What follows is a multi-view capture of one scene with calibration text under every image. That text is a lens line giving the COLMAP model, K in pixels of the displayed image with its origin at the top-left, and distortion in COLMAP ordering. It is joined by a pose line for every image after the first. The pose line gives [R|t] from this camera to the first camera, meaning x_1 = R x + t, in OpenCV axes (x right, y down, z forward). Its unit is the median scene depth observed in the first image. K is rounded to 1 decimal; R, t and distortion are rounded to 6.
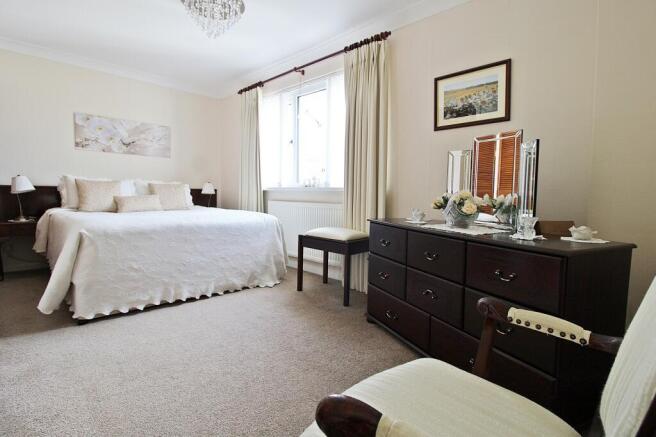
lens RADIAL K [[316.2, 0, 328.0], [0, 316.2, 218.5], [0, 0, 1]] dist [-0.000209, -0.000096]
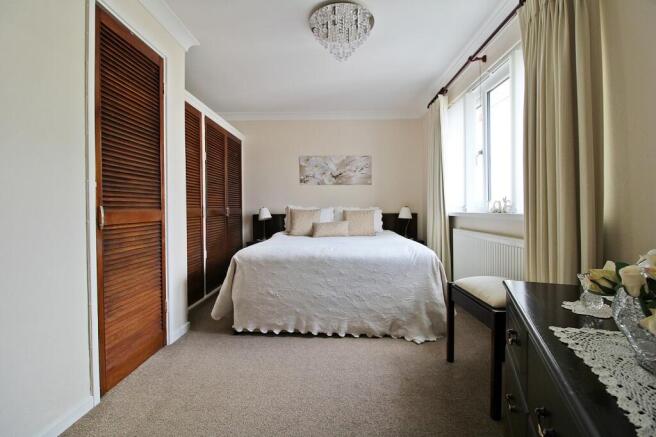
lens RADIAL K [[308.2, 0, 331.2], [0, 308.2, 213.9], [0, 0, 1]] dist [-0.000354, -0.000305]
pose [[0.682376, -0.009530, -0.730939, 0.222875], [-0.040983, 0.997844, -0.051270, -0.051774], [0.729852, 0.064941, 0.680514, 0.296329]]
